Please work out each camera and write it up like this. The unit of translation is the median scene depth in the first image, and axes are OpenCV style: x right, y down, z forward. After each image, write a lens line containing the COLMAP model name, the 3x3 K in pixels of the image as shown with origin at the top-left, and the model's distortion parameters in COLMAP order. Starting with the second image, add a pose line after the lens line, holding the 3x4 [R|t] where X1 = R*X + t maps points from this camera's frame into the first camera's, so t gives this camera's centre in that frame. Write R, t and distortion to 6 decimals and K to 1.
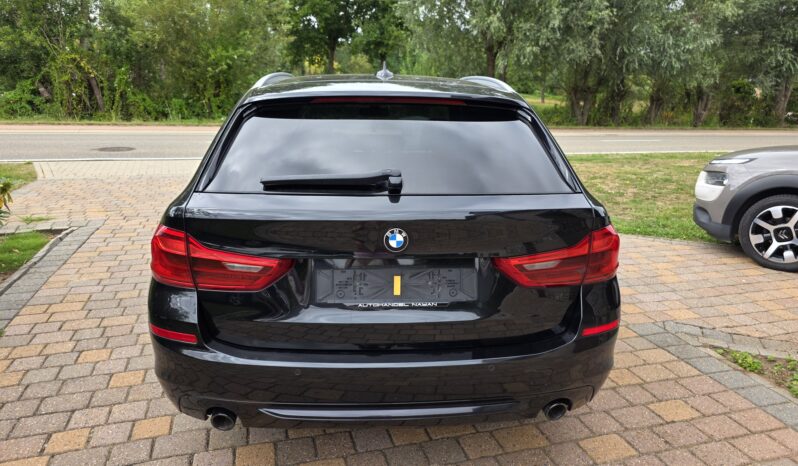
lens RADIAL K [[540.8, 0, 397.7], [0, 540.8, 225.4], [0, 0, 1]] dist [0.047905, -0.041001]
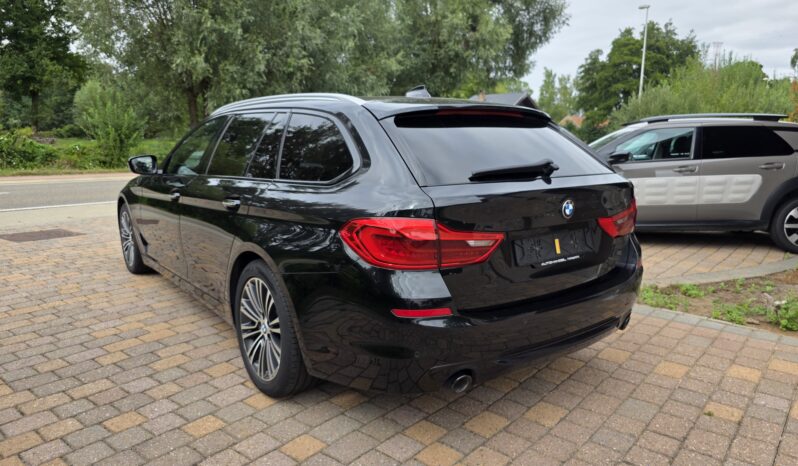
lens RADIAL K [[540.8, 0, 396.0], [0, 540.8, 235.2], [0, 0, 1]] dist [0.047905, -0.041001]
pose [[0.837531, -0.111269, 0.534941, -0.092515], [0.142907, 0.989574, -0.017909, 0.004659], [-0.527371, 0.091446, 0.844700, 0.007692]]
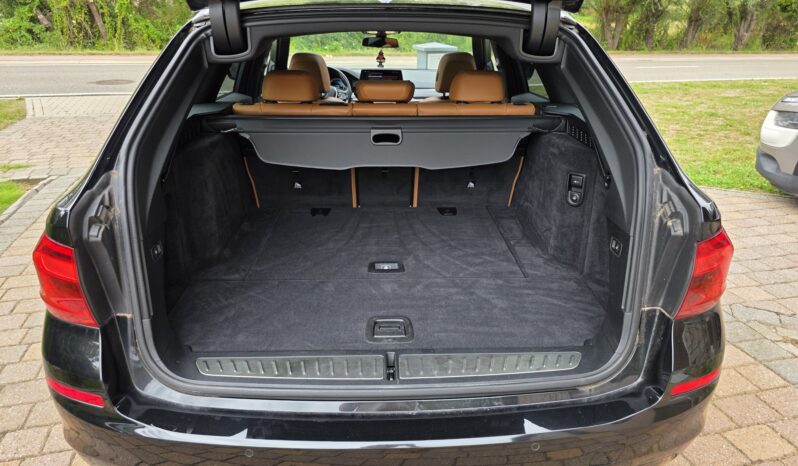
lens RADIAL K [[540.8, 0, 394.2], [0, 540.8, 223.4], [0, 0, 1]] dist [0.047905, -0.041001]
pose [[0.999307, 0.002788, -0.037121, 0.001873], [0.001862, 0.992199, 0.124651, -0.008683], [0.037179, -0.124634, 0.991506, 0.031298]]
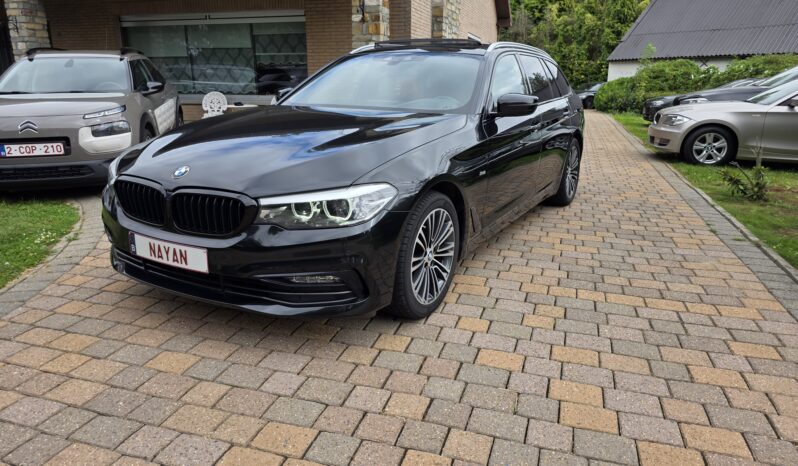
lens RADIAL K [[540.8, 0, 402.6], [0, 540.8, 228.6], [0, 0, 1]] dist [0.047905, -0.041001]
pose [[-0.836165, -0.175203, 0.519742, -0.126804], [0.102480, 0.881014, 0.461858, -0.088983], [-0.538819, 0.439453, -0.718718, 0.394947]]
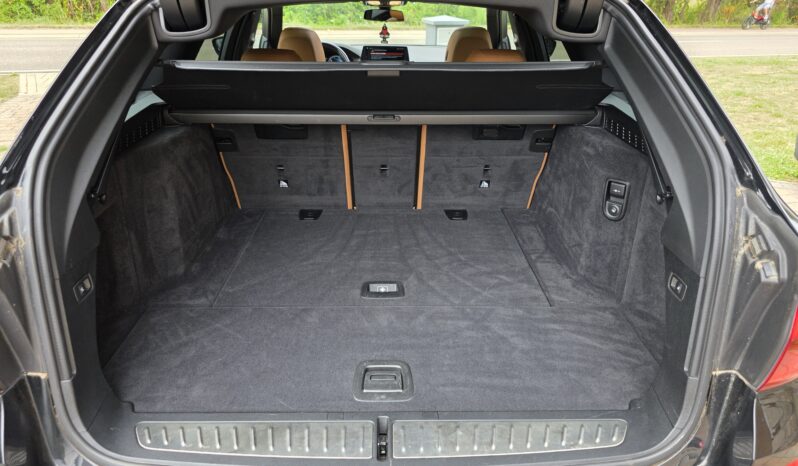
lens RADIAL K [[540.8, 0, 391.3], [0, 540.8, 230.7], [0, 0, 1]] dist [0.047905, -0.041001]
pose [[0.998350, 0.012956, -0.055933, 0.002537], [-0.002737, 0.983837, 0.179047, -0.011864], [0.057349, -0.178598, 0.982249, 0.047269]]
